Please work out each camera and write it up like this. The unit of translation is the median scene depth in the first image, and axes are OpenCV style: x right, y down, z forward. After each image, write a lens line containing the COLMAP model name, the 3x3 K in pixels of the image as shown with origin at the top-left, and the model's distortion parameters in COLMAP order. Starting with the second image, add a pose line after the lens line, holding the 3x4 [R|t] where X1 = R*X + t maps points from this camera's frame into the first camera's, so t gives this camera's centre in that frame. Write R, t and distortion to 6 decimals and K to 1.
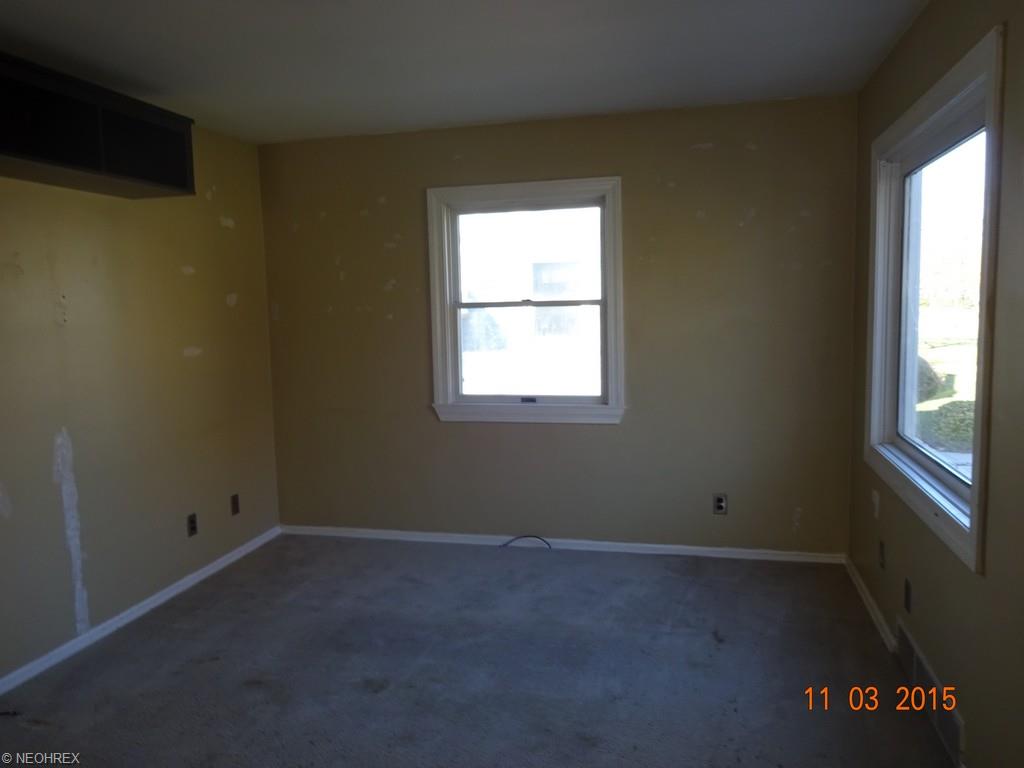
lens RADIAL K [[753.4, 0, 513.7], [0, 753.4, 389.2], [0, 0, 1]] dist [-0.006590, -0.004367]
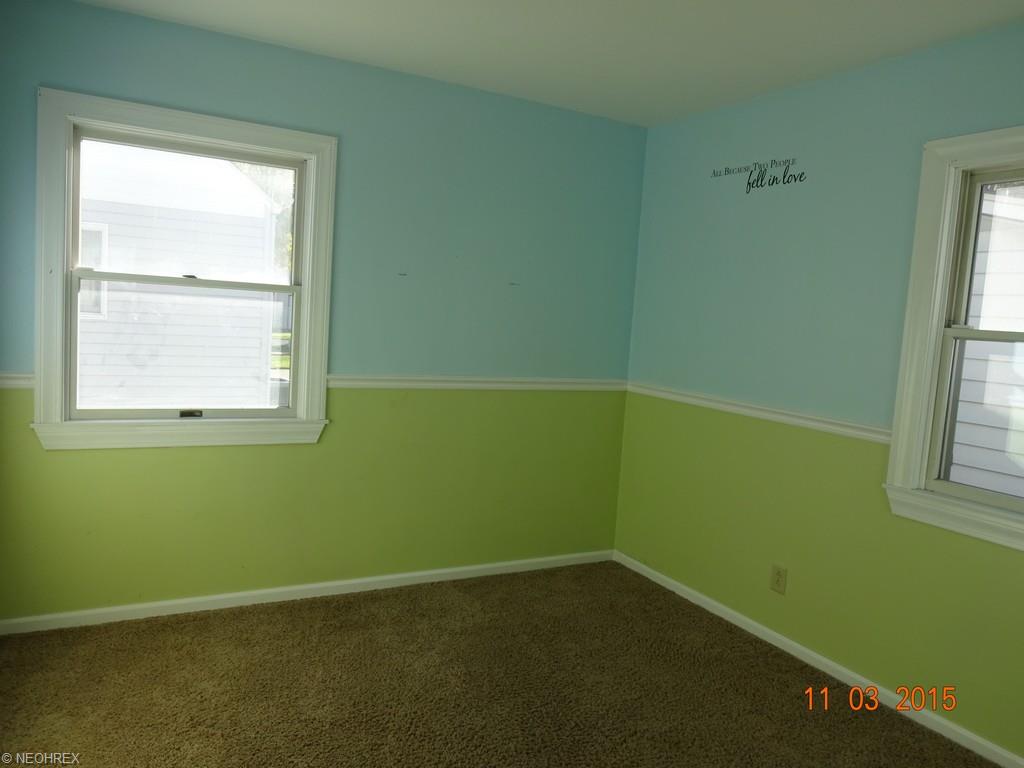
lens RADIAL K [[753.4, 0, 513.5], [0, 753.4, 380.1], [0, 0, 1]] dist [-0.006590, -0.004367]
pose [[0.724831, 0.005410, 0.688905, -0.258474], [-0.008619, 0.999962, 0.001215, -0.022442], [-0.688873, -0.006819, 0.724850, 0.258671]]
